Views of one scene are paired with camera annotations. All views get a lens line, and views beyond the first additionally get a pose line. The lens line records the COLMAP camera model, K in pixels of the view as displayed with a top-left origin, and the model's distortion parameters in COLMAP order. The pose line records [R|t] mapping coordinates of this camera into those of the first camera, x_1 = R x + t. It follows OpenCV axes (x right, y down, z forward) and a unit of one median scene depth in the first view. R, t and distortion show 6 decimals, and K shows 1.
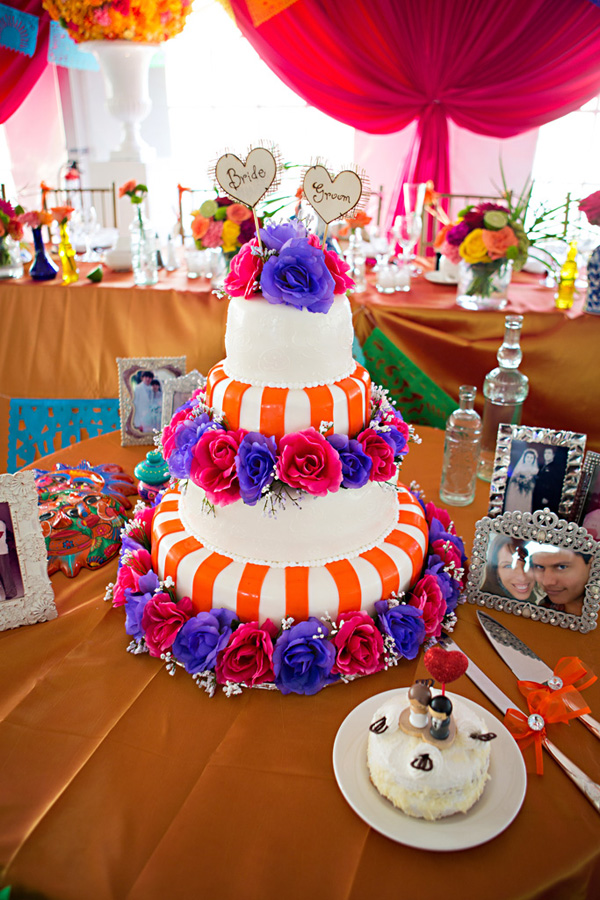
lens RADIAL K [[653.3, 0, 301.3], [0, 653.3, 451.3], [0, 0, 1]] dist [-0.061465, 0.015708]
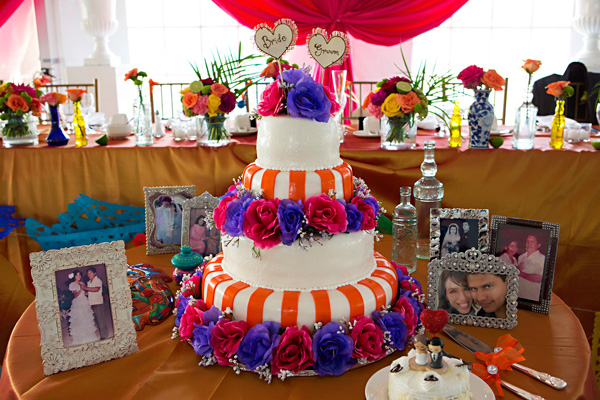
lens RADIAL K [[587.2, 0, 300.6], [0, 587.2, 200.7], [0, 0, 1]] dist [-0.040481, 0.000000]
pose [[0.987401, -0.045771, 0.151473, -0.212401], [0.077717, 0.974118, -0.212261, 0.230443], [-0.137837, 0.221359, 0.965402, -0.276088]]
